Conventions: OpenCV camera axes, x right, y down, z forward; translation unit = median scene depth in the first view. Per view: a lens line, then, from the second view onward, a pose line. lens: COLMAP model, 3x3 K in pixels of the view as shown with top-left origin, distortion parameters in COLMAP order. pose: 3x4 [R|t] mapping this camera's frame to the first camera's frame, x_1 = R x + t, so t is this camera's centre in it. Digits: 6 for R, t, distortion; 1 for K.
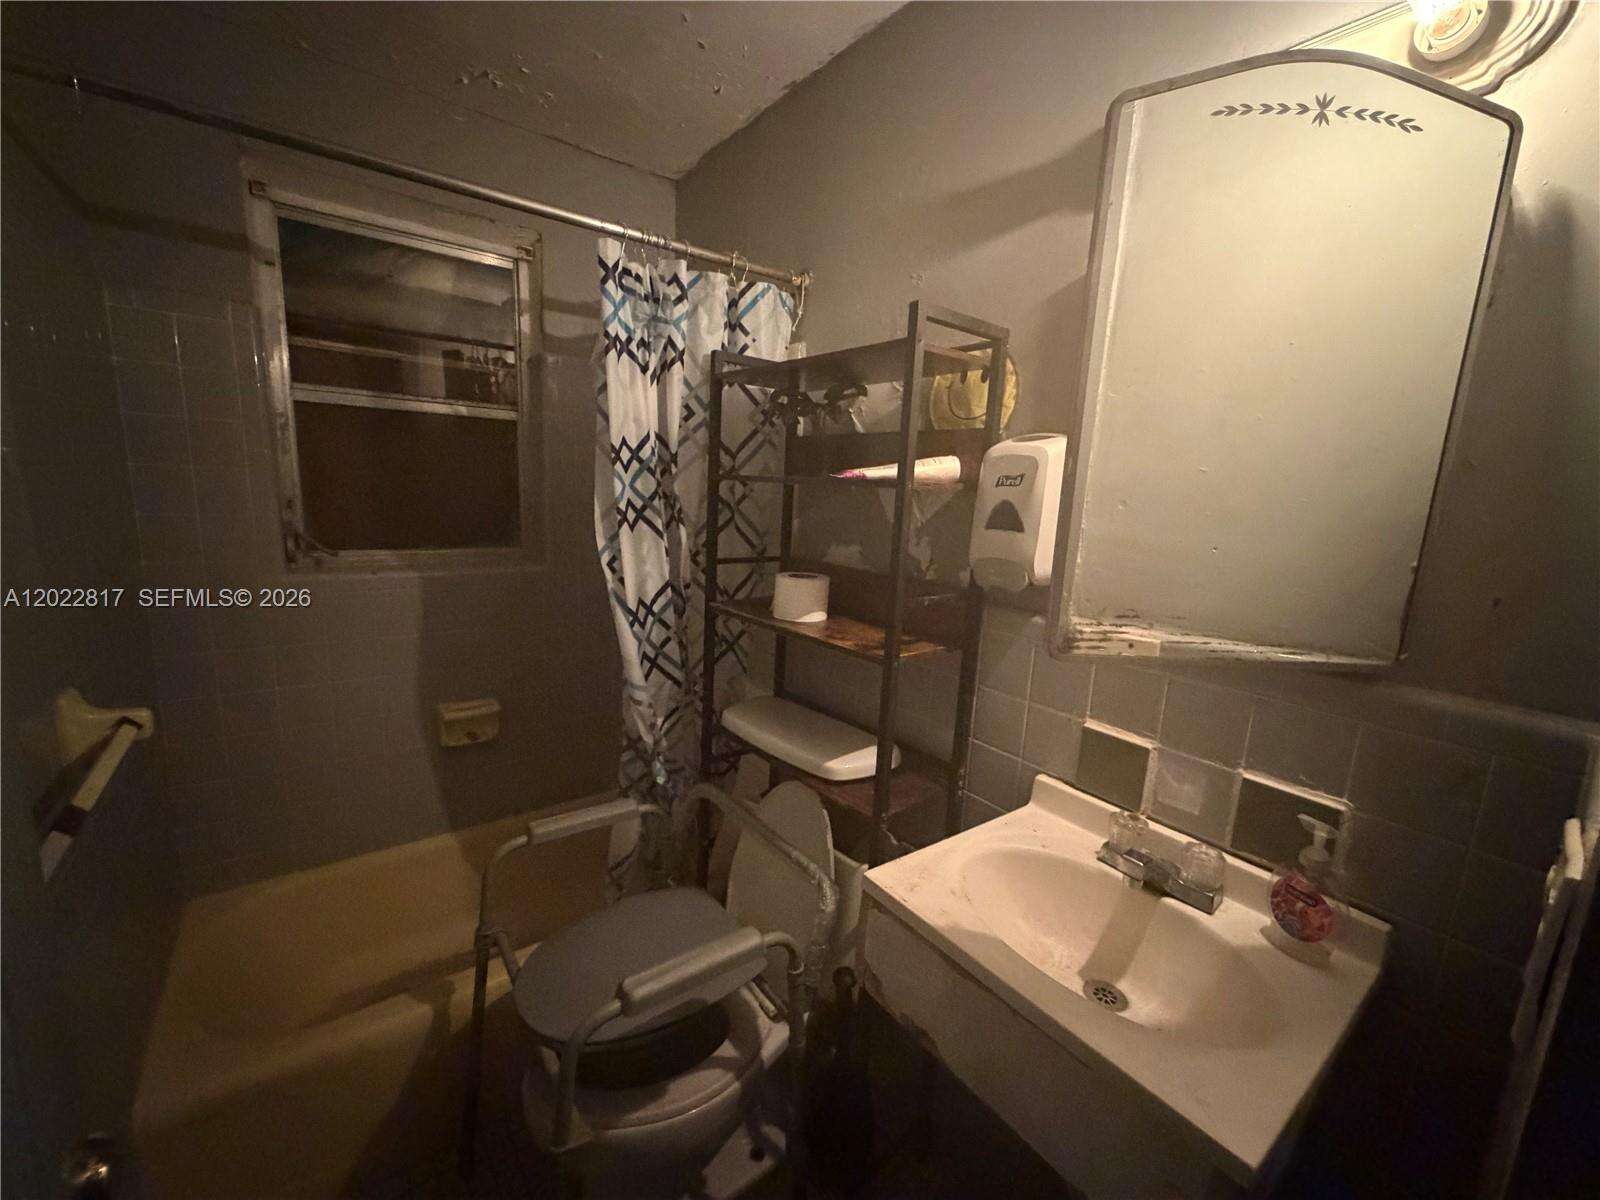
lens RADIAL K [[652.1, 0, 800.0], [0, 652.1, 600.0], [0, 0, 1]] dist [0.001997, -0.000070]
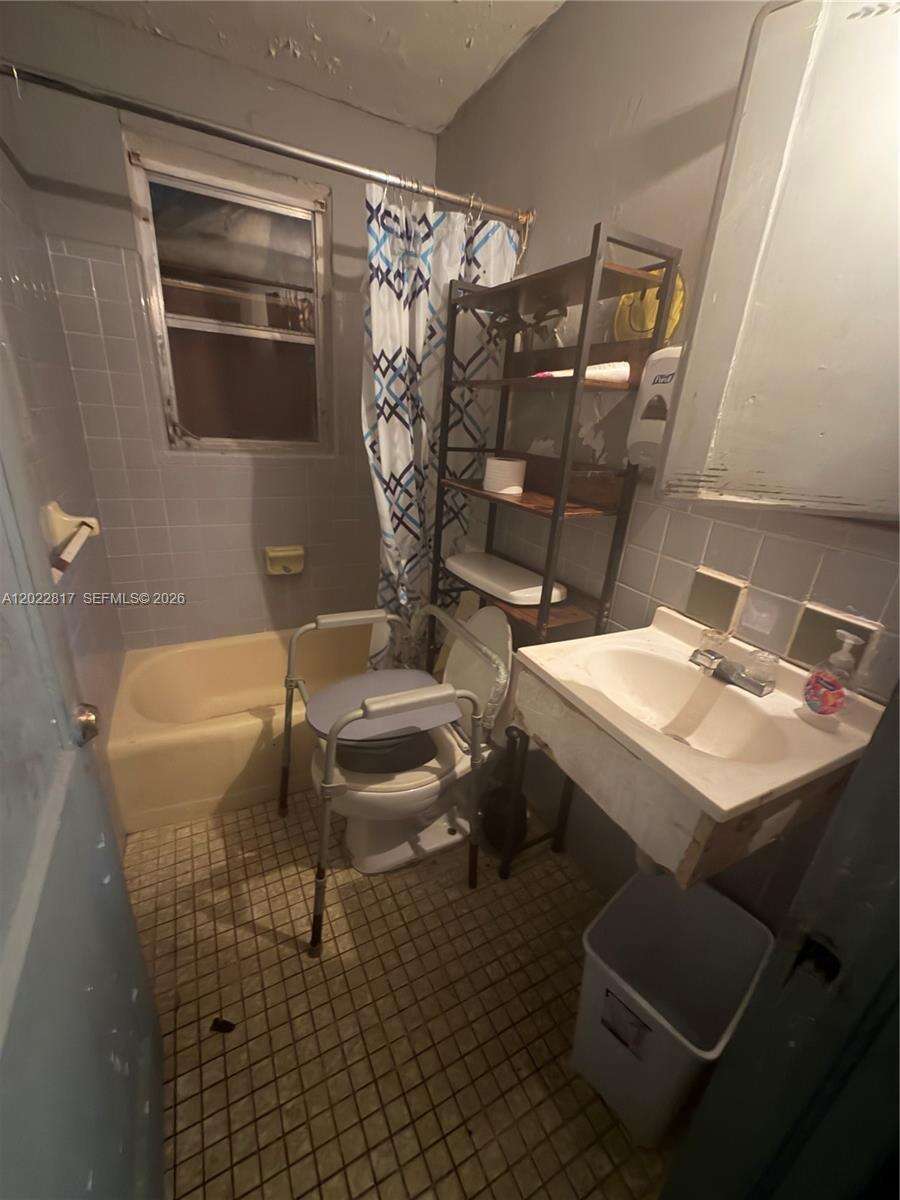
lens RADIAL K [[489.1, 0, 450.0], [0, 489.1, 600.0], [0, 0, 1]] dist [0.001997, -0.000070]
pose [[0.984999, 0.079654, -0.153079, 0.067231], [-0.050711, 0.981536, 0.184434, 0.068146], [0.164943, -0.173905, 0.970851, -0.066688]]
